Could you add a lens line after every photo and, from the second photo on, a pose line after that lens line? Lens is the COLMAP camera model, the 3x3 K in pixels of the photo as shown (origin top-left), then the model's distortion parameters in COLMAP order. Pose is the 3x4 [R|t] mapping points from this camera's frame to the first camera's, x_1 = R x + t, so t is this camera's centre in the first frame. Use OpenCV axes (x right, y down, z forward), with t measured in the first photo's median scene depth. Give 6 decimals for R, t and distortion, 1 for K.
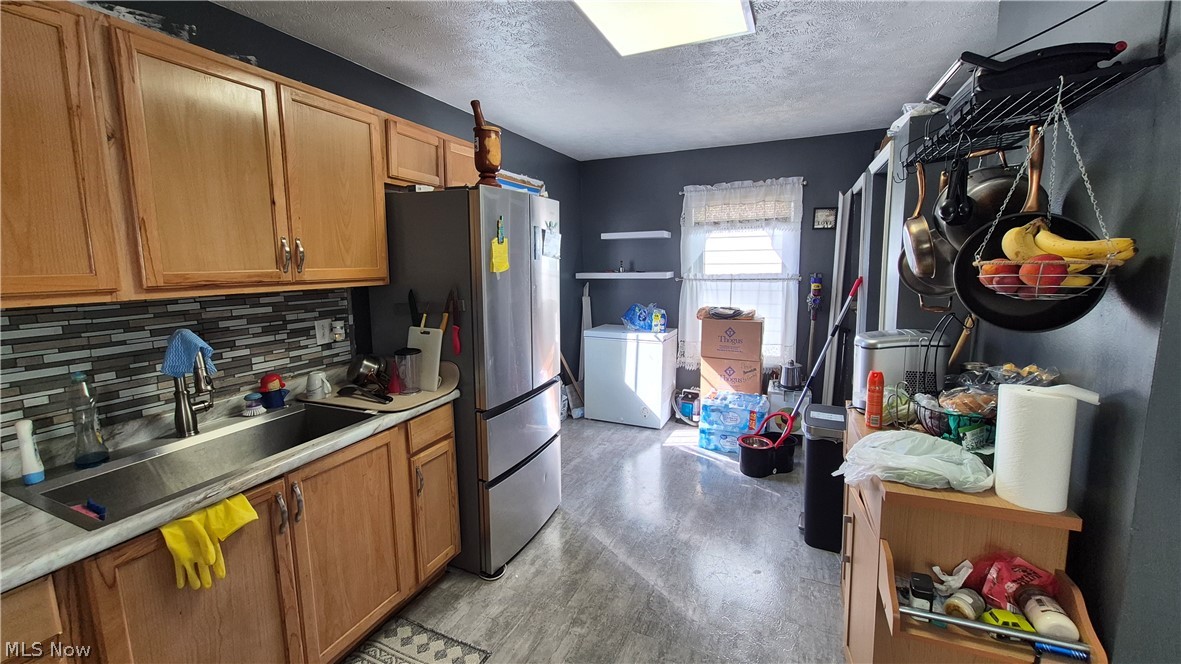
lens RADIAL K [[467.3, 0, 596.7], [0, 467.3, 318.4], [0, 0, 1]] dist [-0.000492, -0.000562]
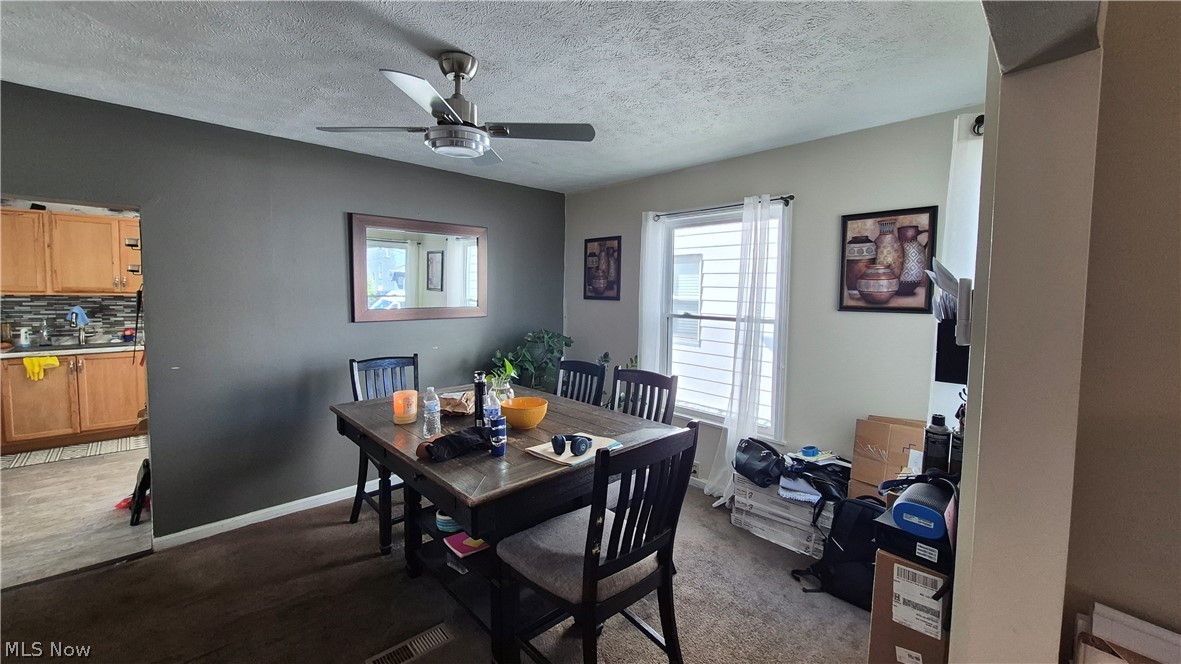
lens RADIAL K [[467.3, 0, 596.7], [0, 467.3, 318.4], [0, 0, 1]] dist [-0.000492, -0.000562]
pose [[0.921754, 0.054970, -0.383860, 2.674094], [-0.079515, 0.995660, -0.048356, -0.014807], [0.379536, 0.075095, 0.922124, -0.380589]]
